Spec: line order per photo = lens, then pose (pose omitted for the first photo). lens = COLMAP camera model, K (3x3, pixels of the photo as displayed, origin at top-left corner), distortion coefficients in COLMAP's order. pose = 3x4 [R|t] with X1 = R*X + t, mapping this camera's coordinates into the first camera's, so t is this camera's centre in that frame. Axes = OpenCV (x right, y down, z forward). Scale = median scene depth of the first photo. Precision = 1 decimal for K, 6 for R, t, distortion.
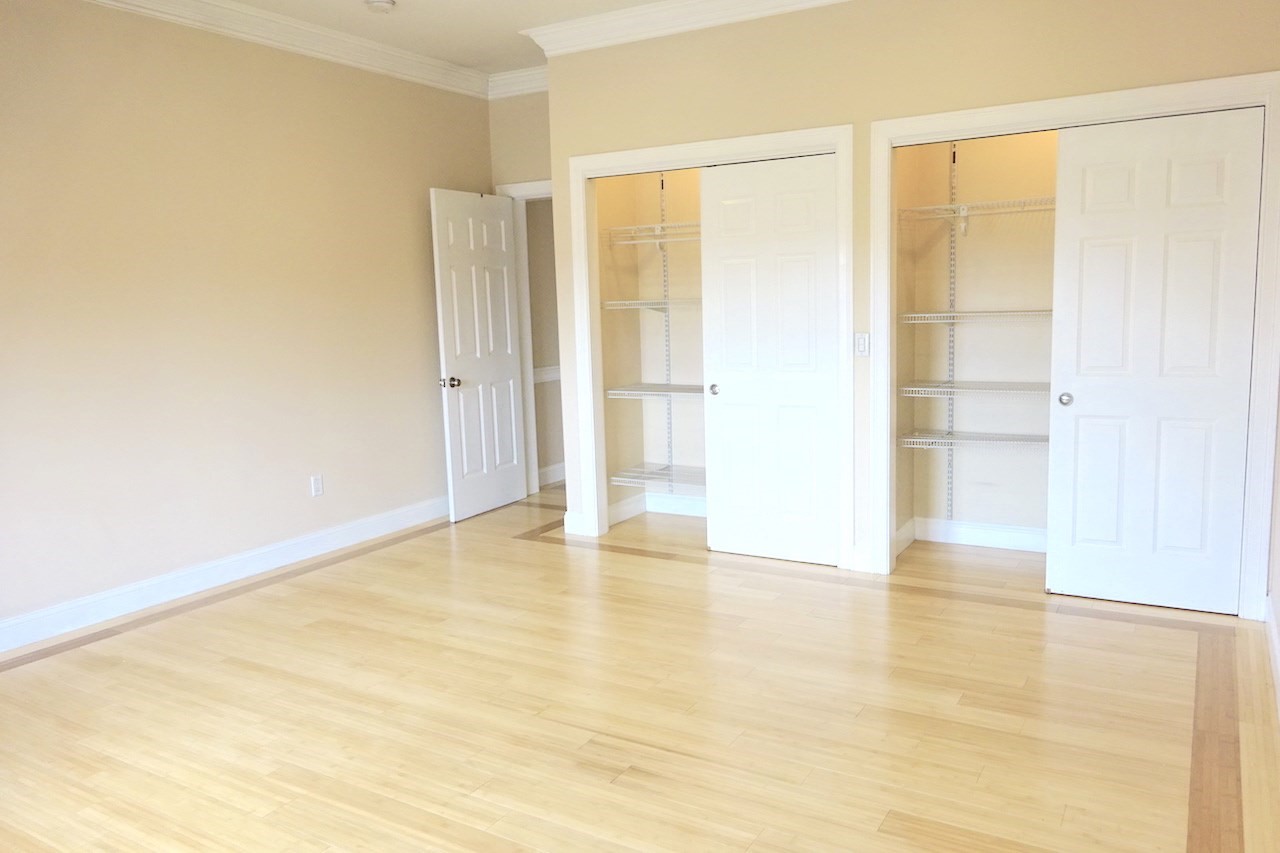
lens RADIAL K [[938.0, 0, 657.1], [0, 938.0, 417.4], [0, 0, 1]] dist [-0.001171, -0.004757]
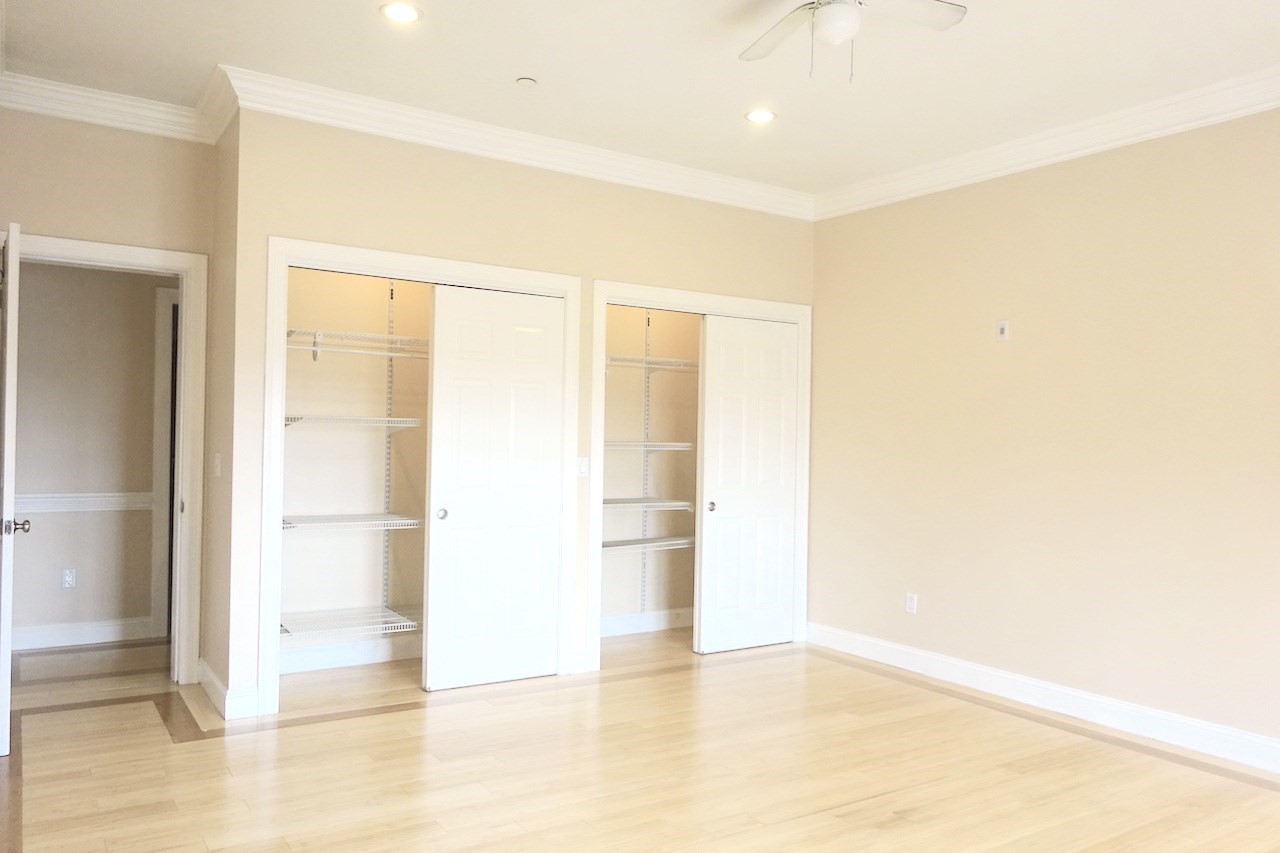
lens RADIAL K [[938.0, 0, 667.7], [0, 938.0, 442.0], [0, 0, 1]] dist [-0.001171, -0.004757]
pose [[0.439203, 0.019990, 0.898165, -0.755075], [0.070086, 0.995943, -0.056438, -0.037389], [-0.895650, 0.087736, 0.436021, 0.408413]]
